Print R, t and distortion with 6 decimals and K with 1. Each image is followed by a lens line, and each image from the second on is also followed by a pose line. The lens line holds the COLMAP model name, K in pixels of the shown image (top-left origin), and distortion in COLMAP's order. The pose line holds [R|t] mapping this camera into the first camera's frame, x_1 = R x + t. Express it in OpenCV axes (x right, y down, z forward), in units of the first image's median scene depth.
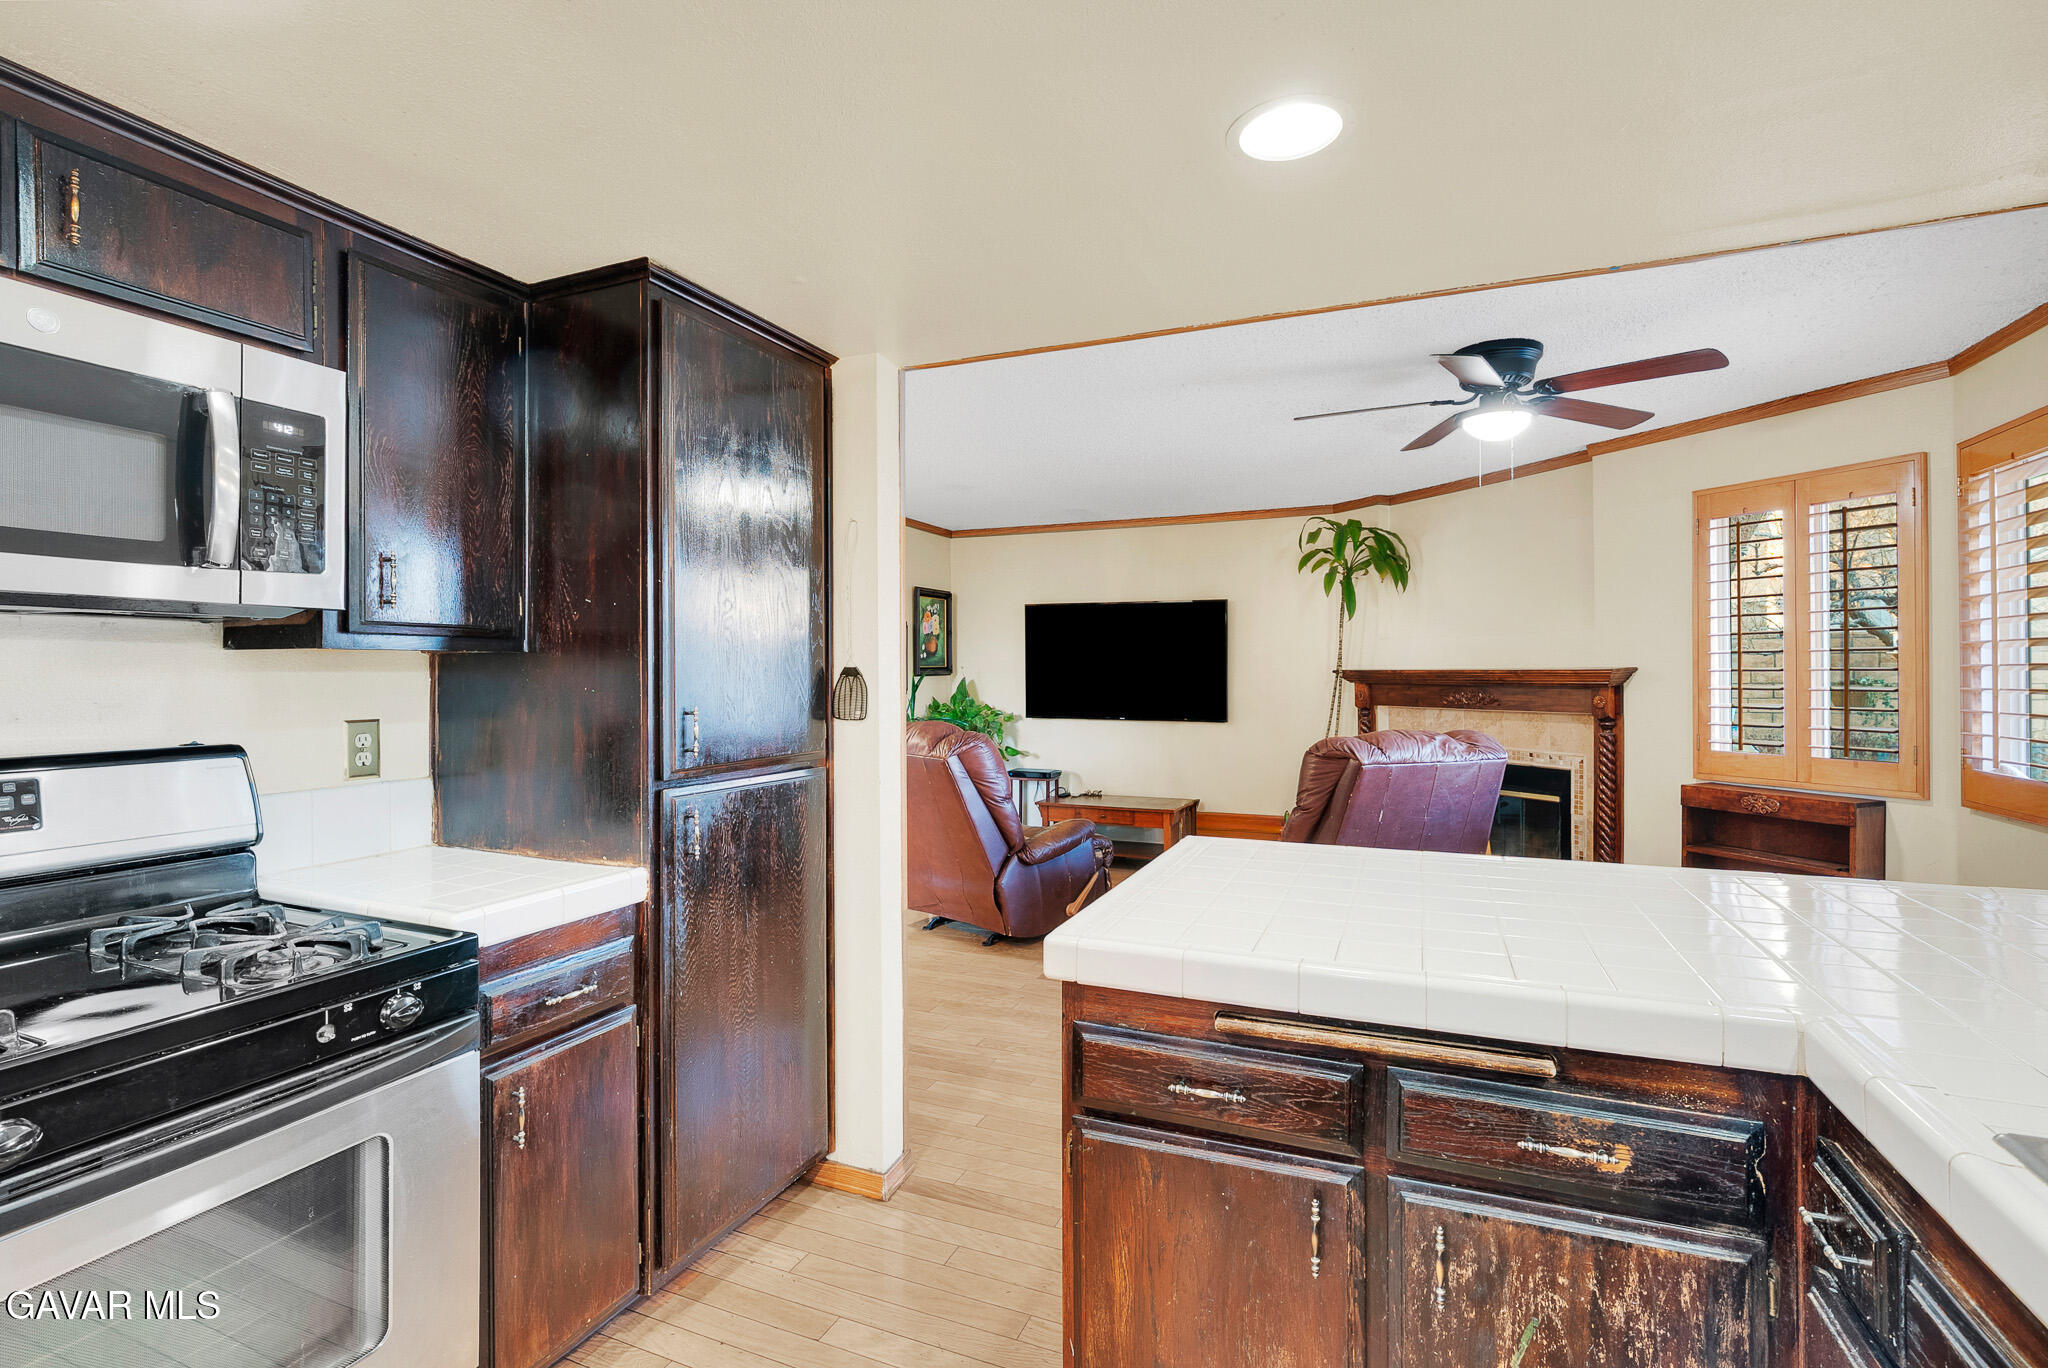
lens RADIAL K [[936.1, 0, 1014.8], [0, 936.1, 674.5], [0, 0, 1]] dist [-0.006931, 0.000728]
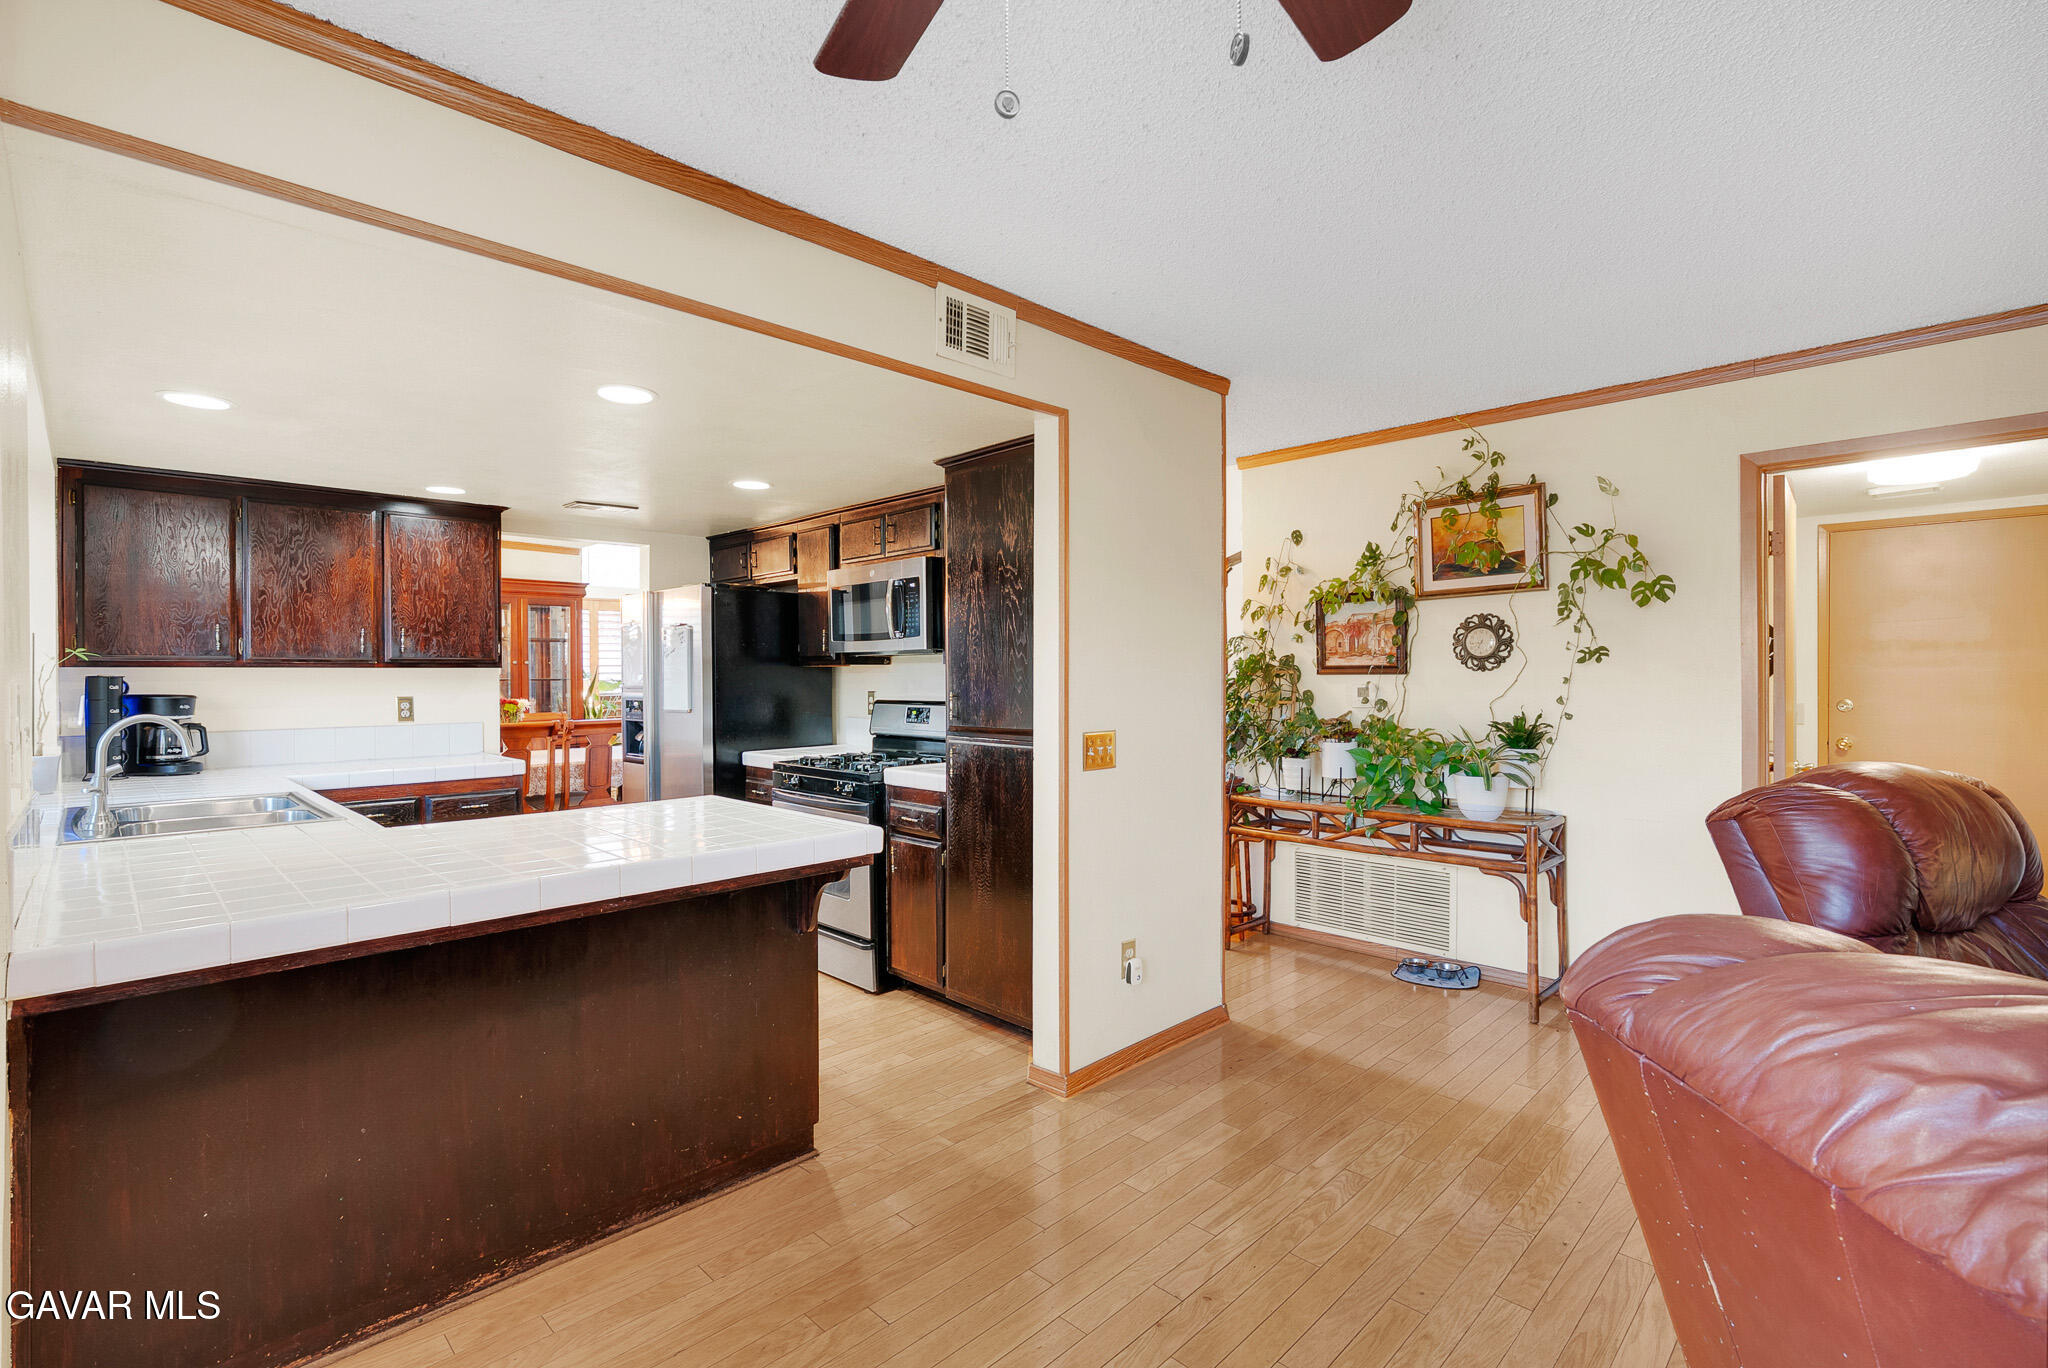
lens RADIAL K [[936.1, 0, 1014.8], [0, 936.1, 674.5], [0, 0, 1]] dist [-0.006931, 0.000728]
pose [[-0.383159, 0.005259, -0.923667, 0.525883], [0.008019, 0.999965, 0.002367, -0.001122], [0.923647, -0.006500, -0.383188, 0.742884]]
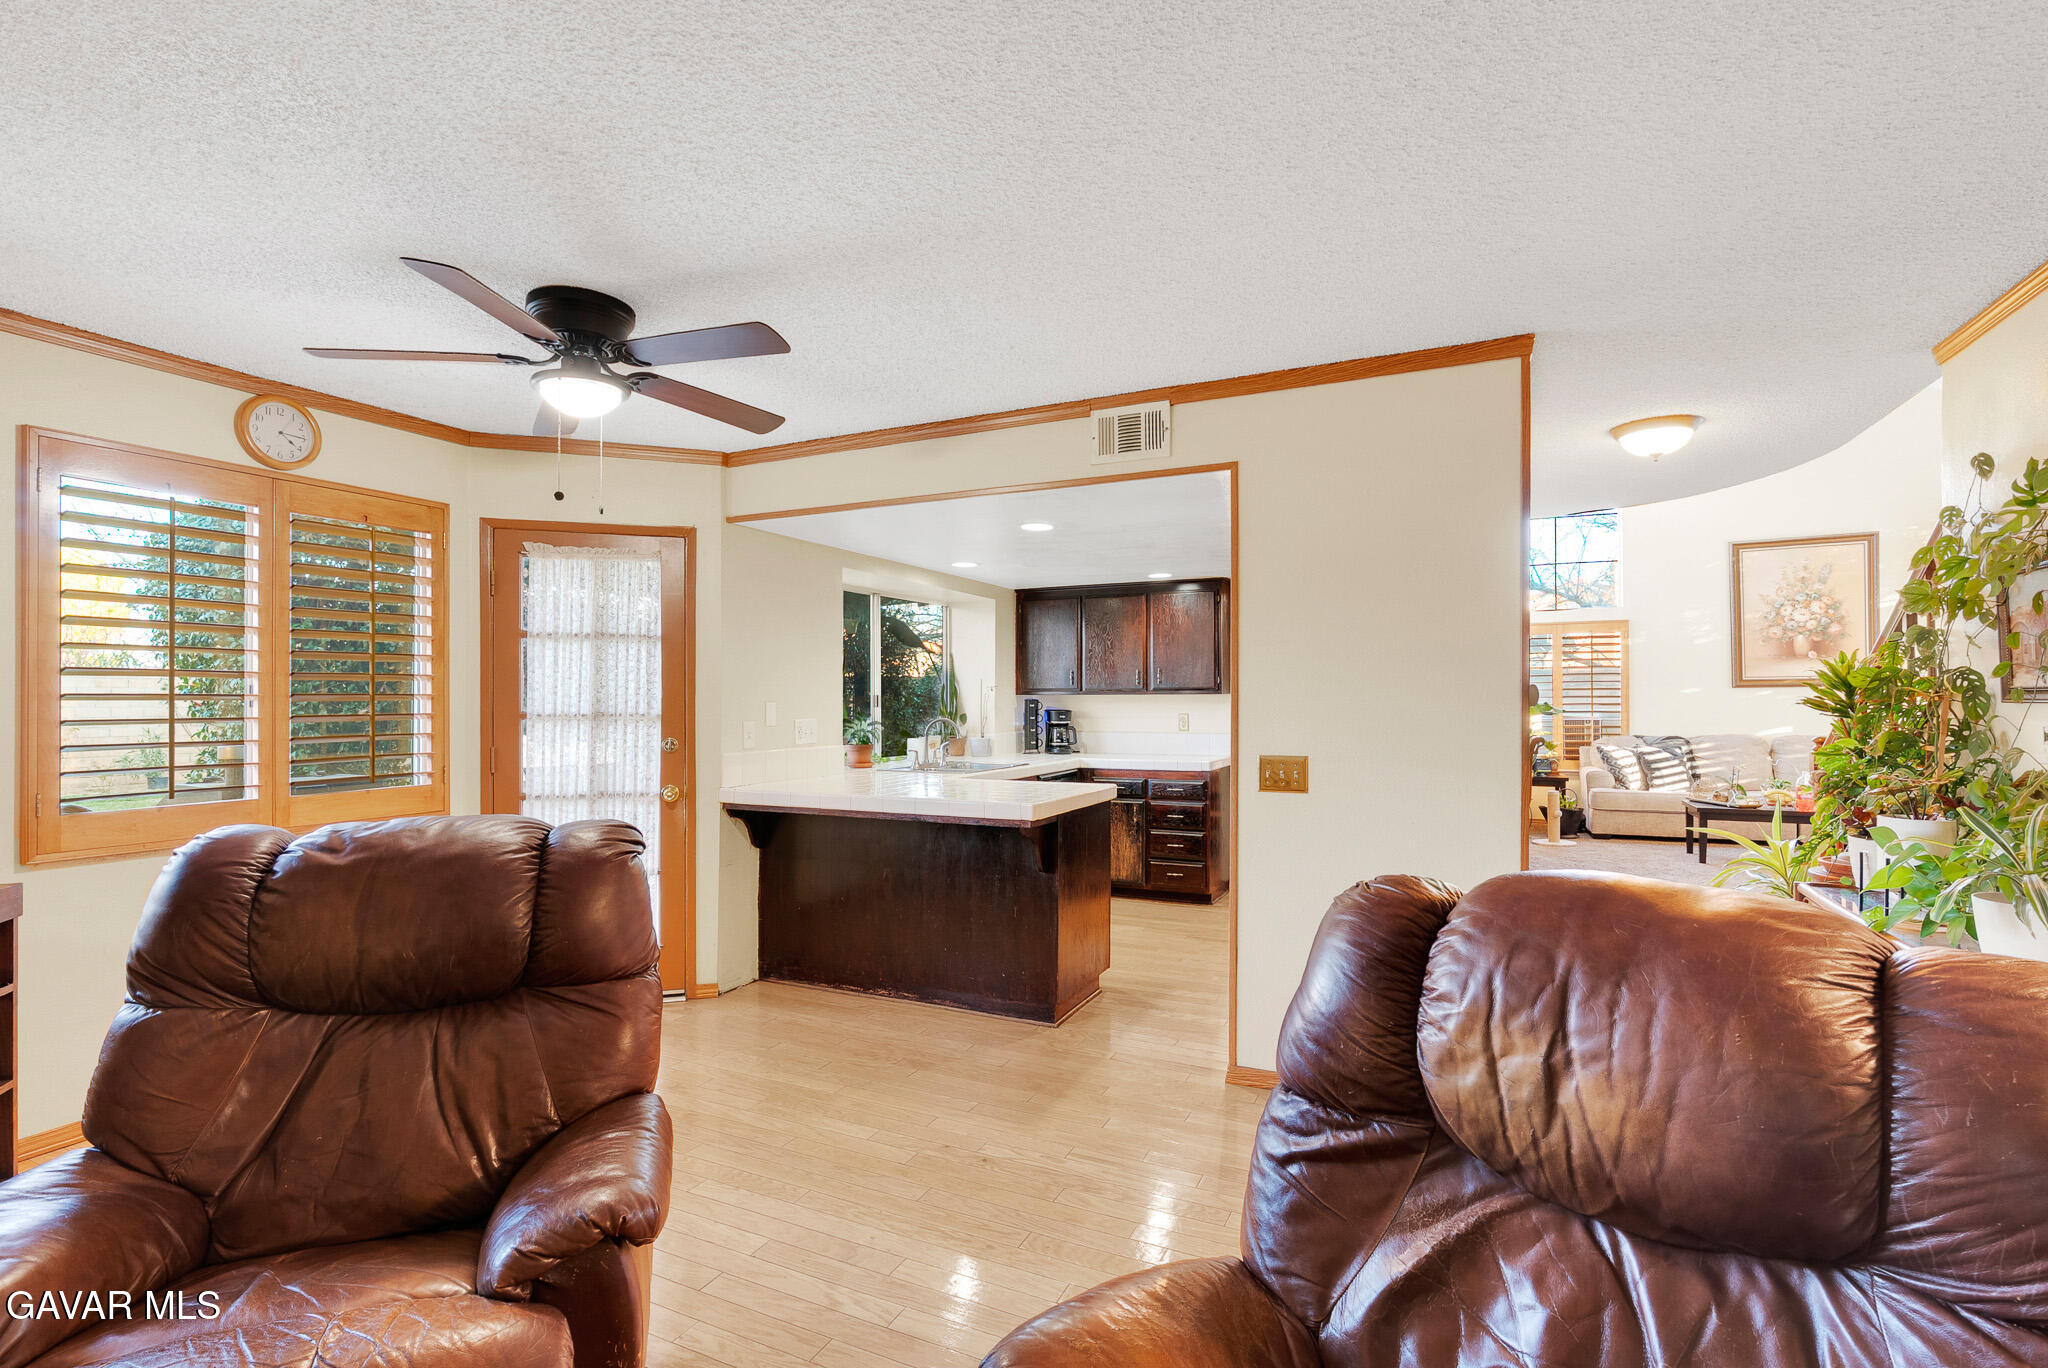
lens RADIAL K [[936.1, 0, 1014.8], [0, 936.1, 674.5], [0, 0, 1]] dist [-0.006931, 0.000728]
pose [[-0.999060, 0.005502, 0.042998, 0.069103], [0.004175, 0.999514, -0.030888, 0.002273], [-0.043147, -0.030679, -0.998598, 1.231109]]
